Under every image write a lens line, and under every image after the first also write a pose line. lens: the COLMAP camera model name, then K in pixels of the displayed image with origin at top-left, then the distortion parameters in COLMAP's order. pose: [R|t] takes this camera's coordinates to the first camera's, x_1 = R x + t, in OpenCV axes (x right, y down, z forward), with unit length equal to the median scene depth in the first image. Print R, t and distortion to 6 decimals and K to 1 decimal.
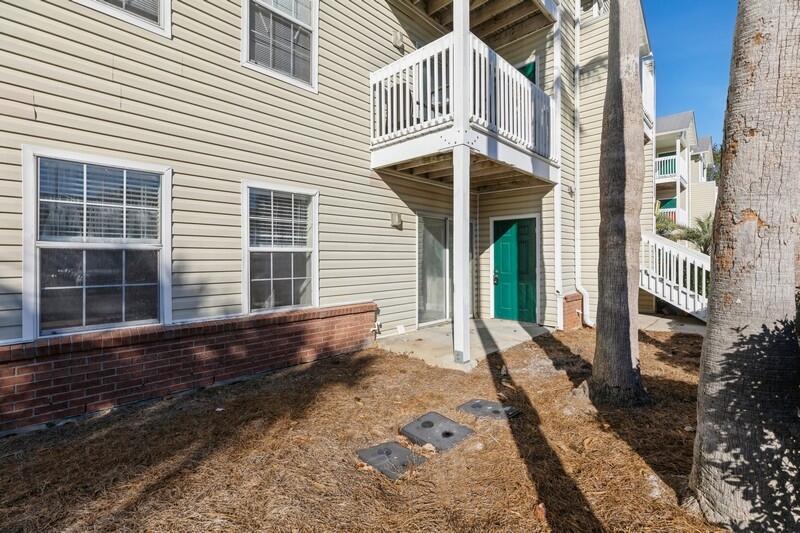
lens RADIAL K [[363.1, 0, 414.8], [0, 363.1, 255.1], [0, 0, 1]] dist [0.012551, -0.001321]
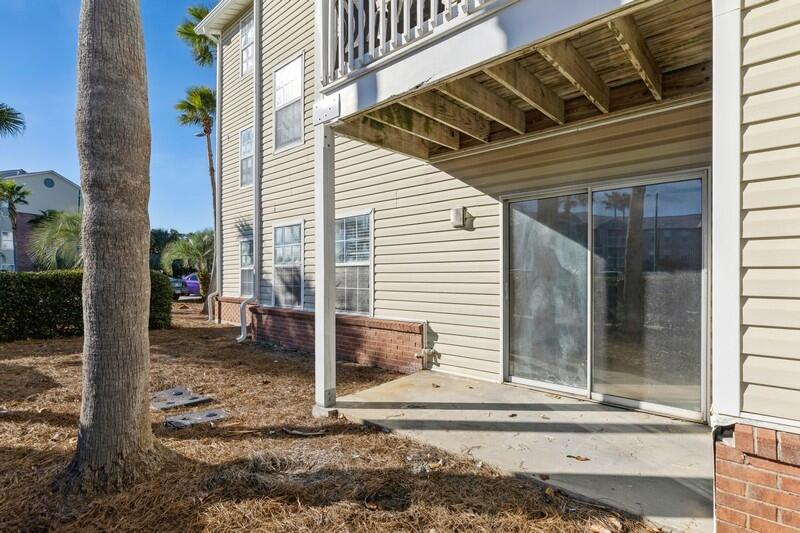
lens RADIAL K [[397.6, 0, 401.4], [0, 397.6, 270.5], [0, 0, 1]] dist [0.002171, -0.000001]
pose [[0.000023, 0.003484, -0.999994, 0.772207], [0.011072, 0.999933, 0.003484, 0.004577], [0.999939, -0.011073, -0.000016, 0.920153]]
